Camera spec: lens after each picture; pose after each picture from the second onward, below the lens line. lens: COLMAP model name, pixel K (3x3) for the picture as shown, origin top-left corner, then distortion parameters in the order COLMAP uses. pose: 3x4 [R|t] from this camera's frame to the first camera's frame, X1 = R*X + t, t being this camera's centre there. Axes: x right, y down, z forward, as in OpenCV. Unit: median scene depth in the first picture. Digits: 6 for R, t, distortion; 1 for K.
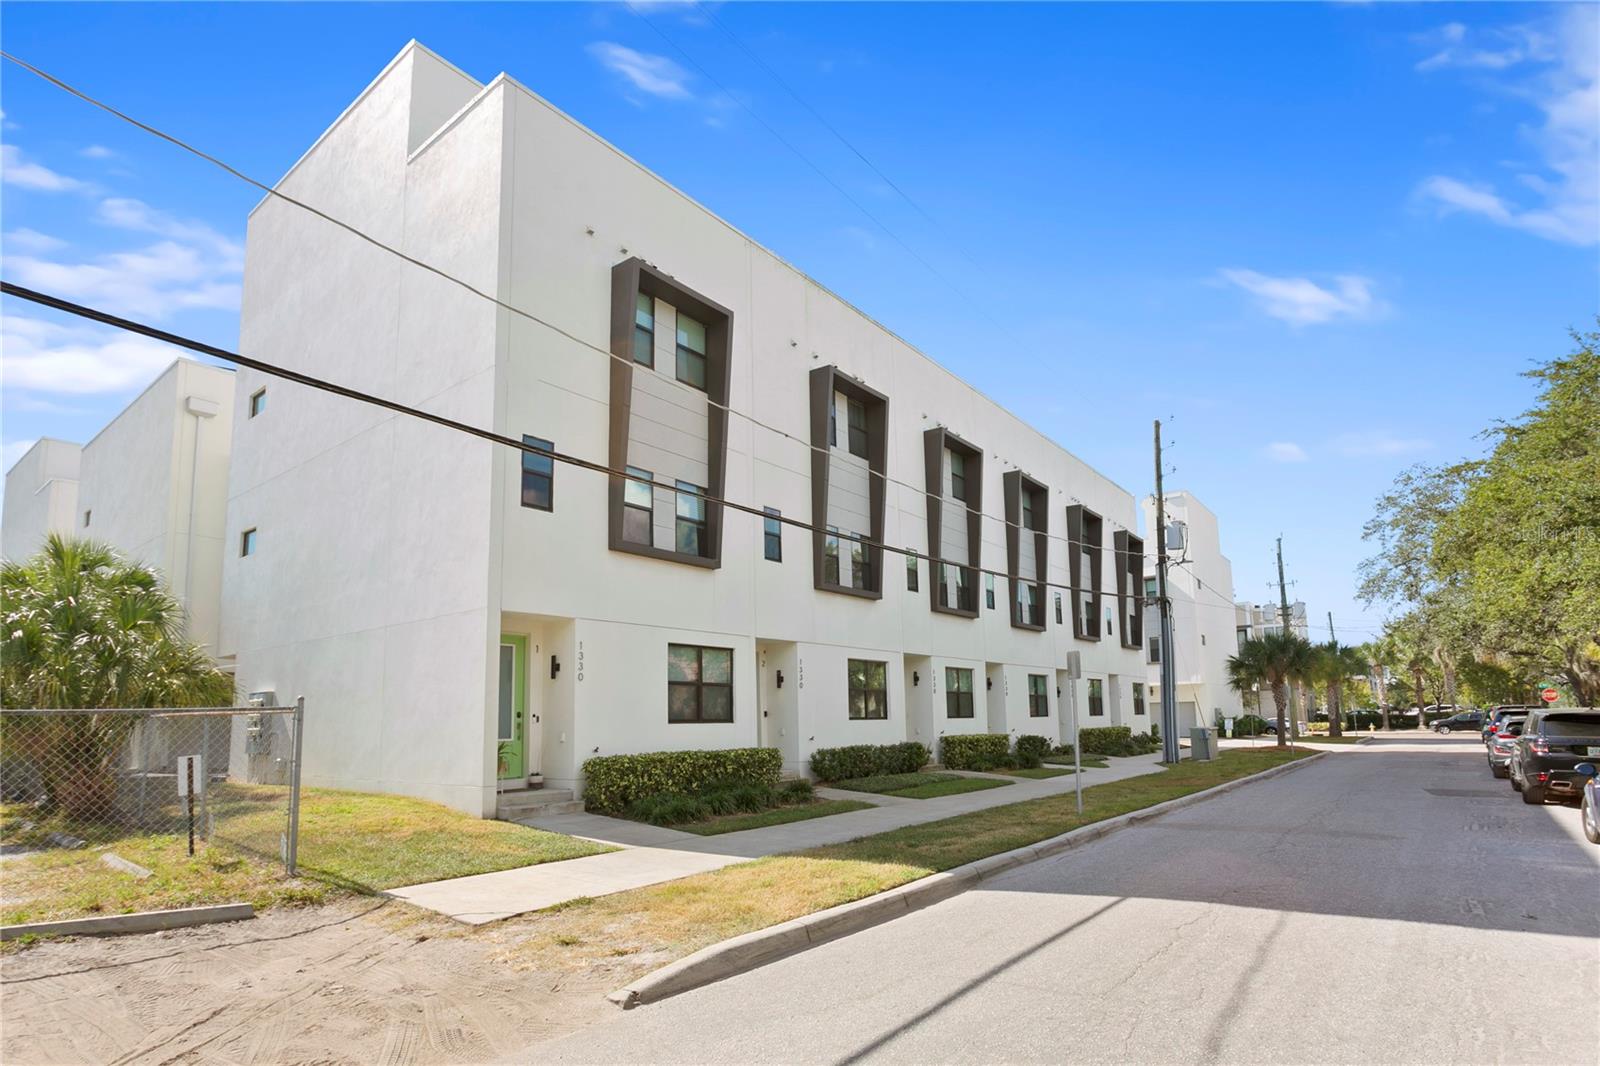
lens RADIAL K [[801.0, 0, 798.4], [0, 801.0, 550.1], [0, 0, 1]] dist [-0.013497, 0.006212]
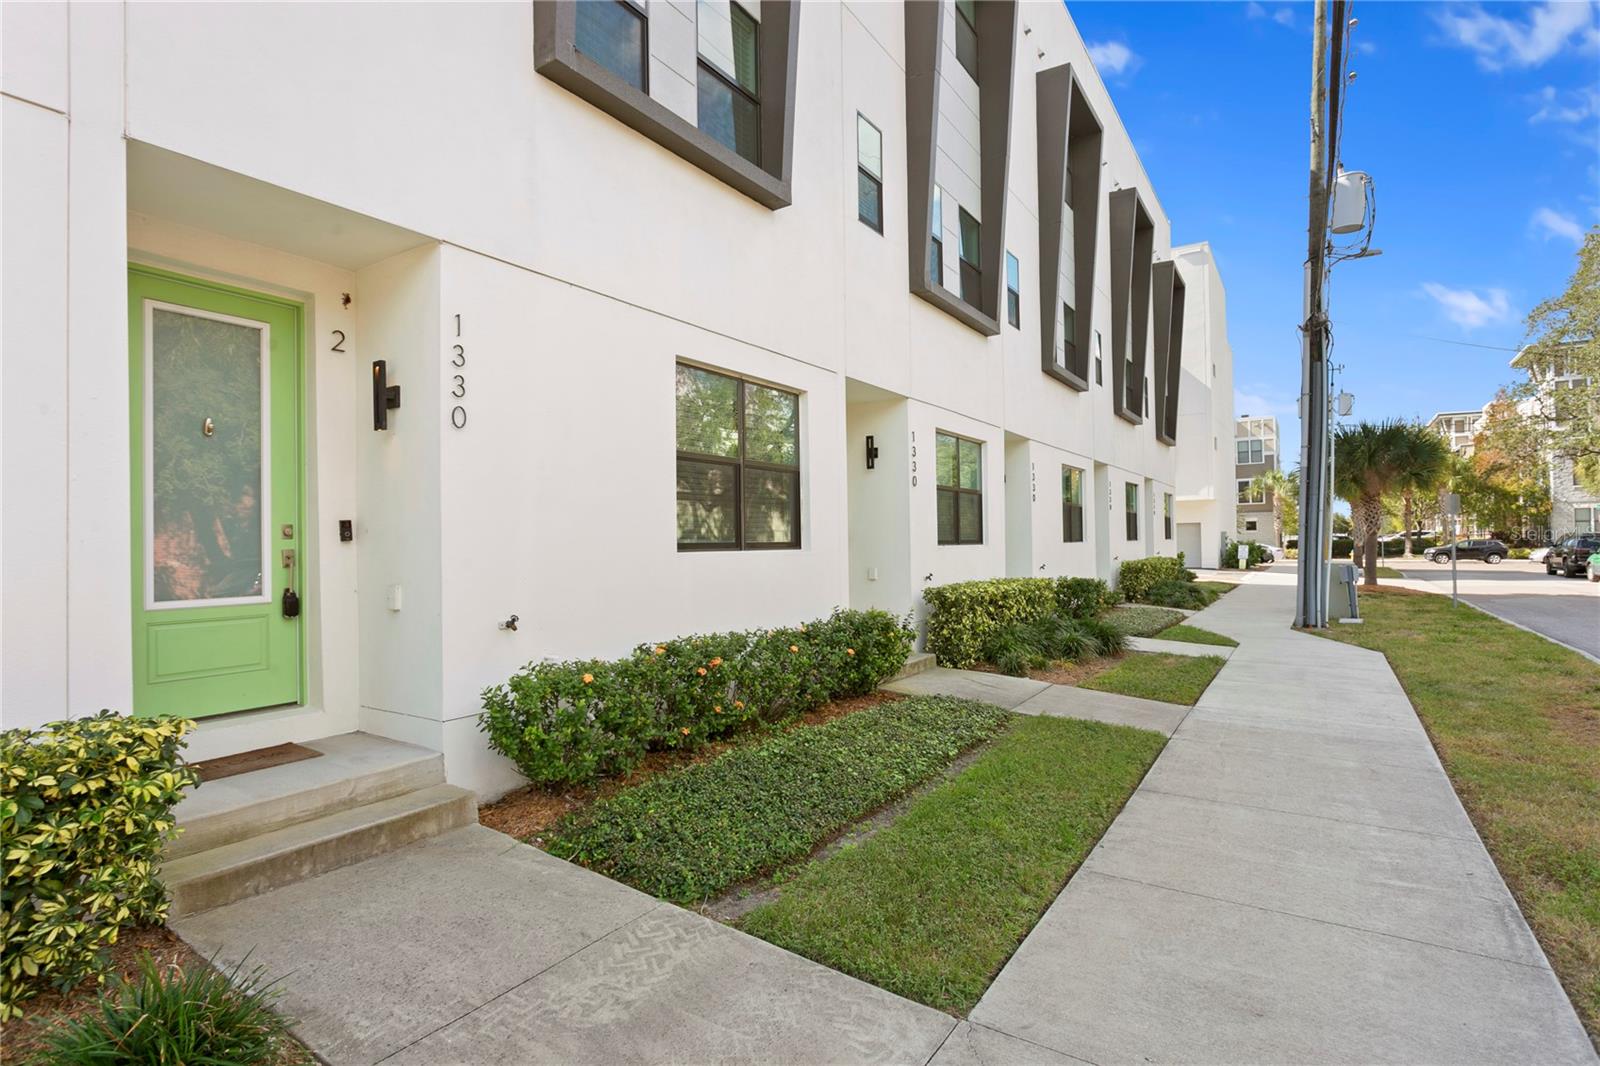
lens RADIAL K [[801.0, 0, 798.8], [0, 801.0, 533.1], [0, 0, 1]] dist [-0.013497, 0.006212]
pose [[0.994001, 0.003418, 0.109317, 0.065720], [-0.024670, 0.980759, 0.193659, 0.123346], [-0.106551, -0.195194, 0.974959, 0.596112]]
